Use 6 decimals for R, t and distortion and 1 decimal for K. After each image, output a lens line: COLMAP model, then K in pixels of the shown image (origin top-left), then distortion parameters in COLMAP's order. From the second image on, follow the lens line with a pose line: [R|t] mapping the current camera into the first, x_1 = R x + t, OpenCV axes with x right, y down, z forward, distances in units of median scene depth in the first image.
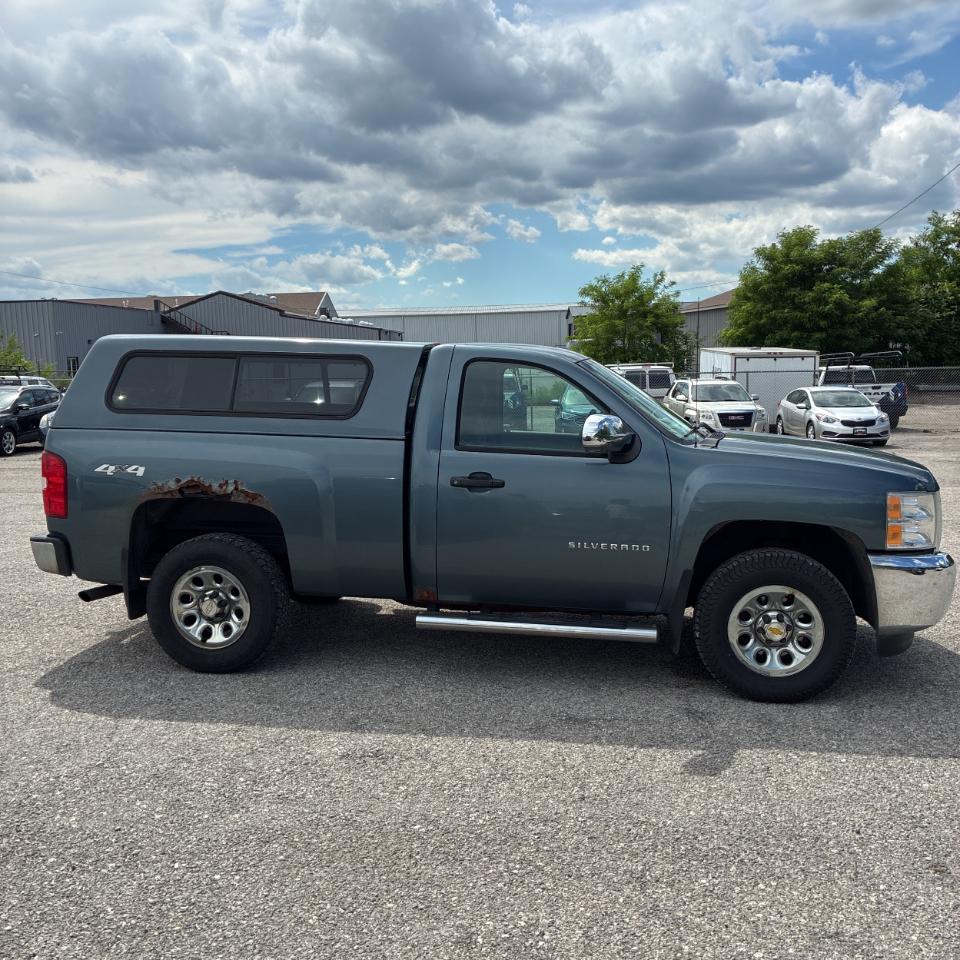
lens RADIAL K [[974.6, 0, 480.7], [0, 974.6, 496.4], [0, 0, 1]] dist [0.044905, -0.001189]
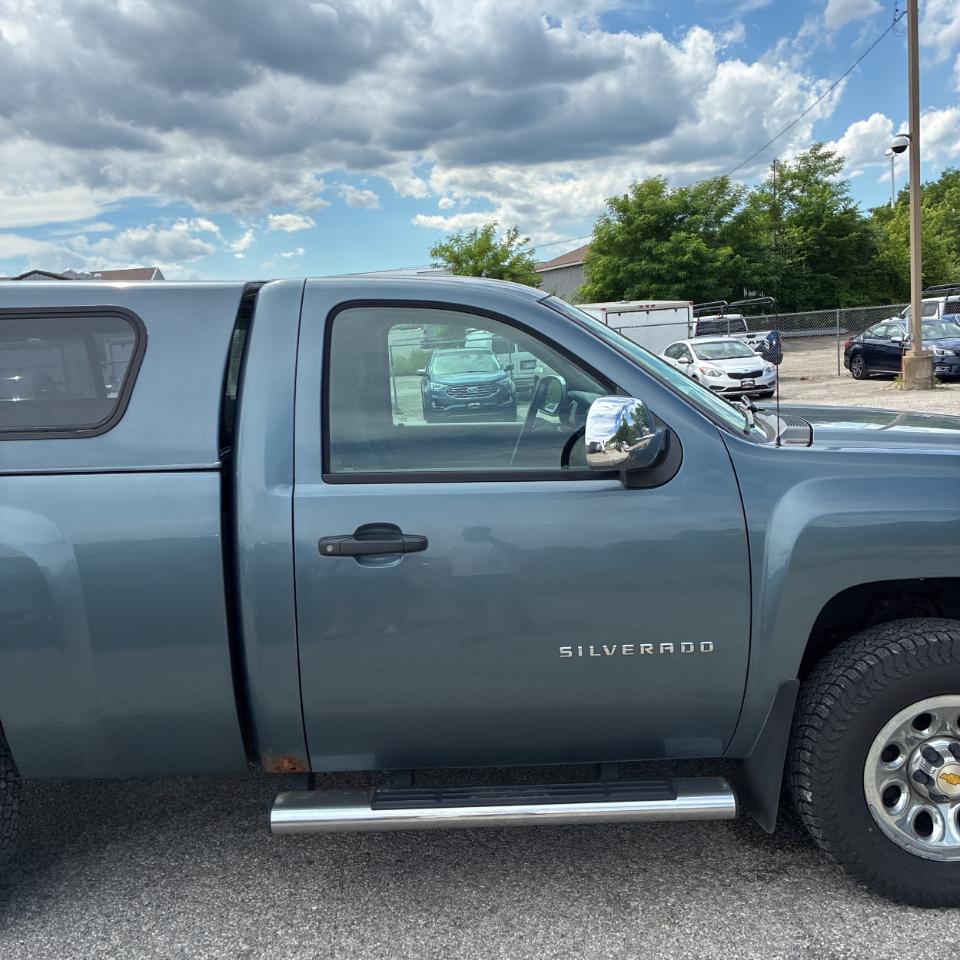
lens RADIAL K [[789.0, 0, 480.0], [0, 789.0, 450.8], [0, 0, 1]] dist [0.146288, 0.000772]
pose [[0.979541, -0.076826, 0.186002, -0.009544], [0.075314, 0.997044, 0.015194, -0.027868], [-0.186619, -0.000875, 0.982432, 0.247409]]
